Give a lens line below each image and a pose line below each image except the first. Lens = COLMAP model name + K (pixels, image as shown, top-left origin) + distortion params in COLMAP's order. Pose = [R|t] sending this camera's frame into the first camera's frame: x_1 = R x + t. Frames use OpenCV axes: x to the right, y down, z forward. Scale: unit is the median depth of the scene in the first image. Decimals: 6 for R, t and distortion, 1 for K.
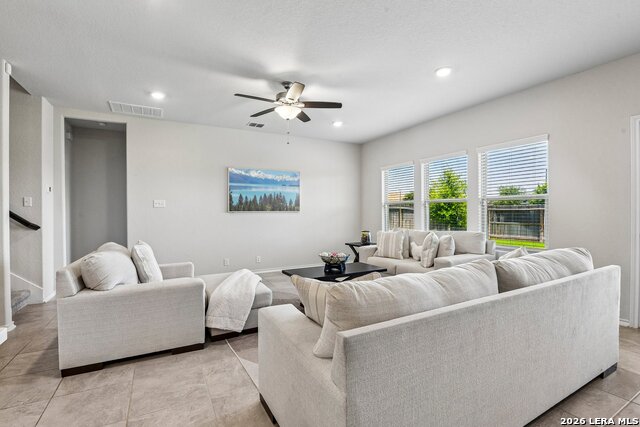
lens RADIAL K [[298.2, 0, 314.5], [0, 298.2, 214.8], [0, 0, 1]] dist [0.009642, -0.002761]
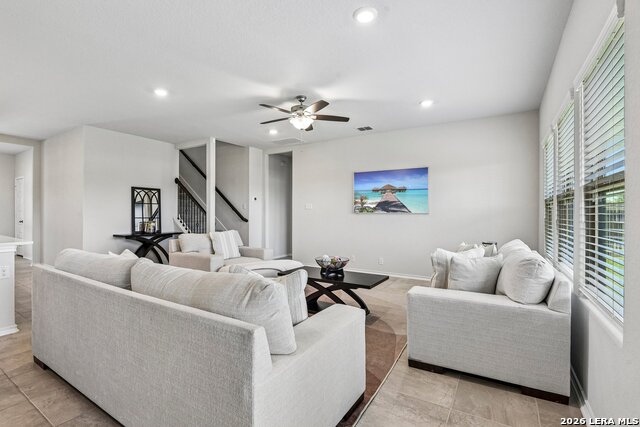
lens RADIAL K [[300.0, 0, 316.9], [0, 300.0, 209.7], [0, 0, 1]] dist [-0.009582, 0.002054]
pose [[0.506335, -0.001809, -0.862335, 0.960379], [-0.012896, 0.999870, -0.009669, -0.013142], [0.862241, 0.016017, 0.506245, 0.532117]]
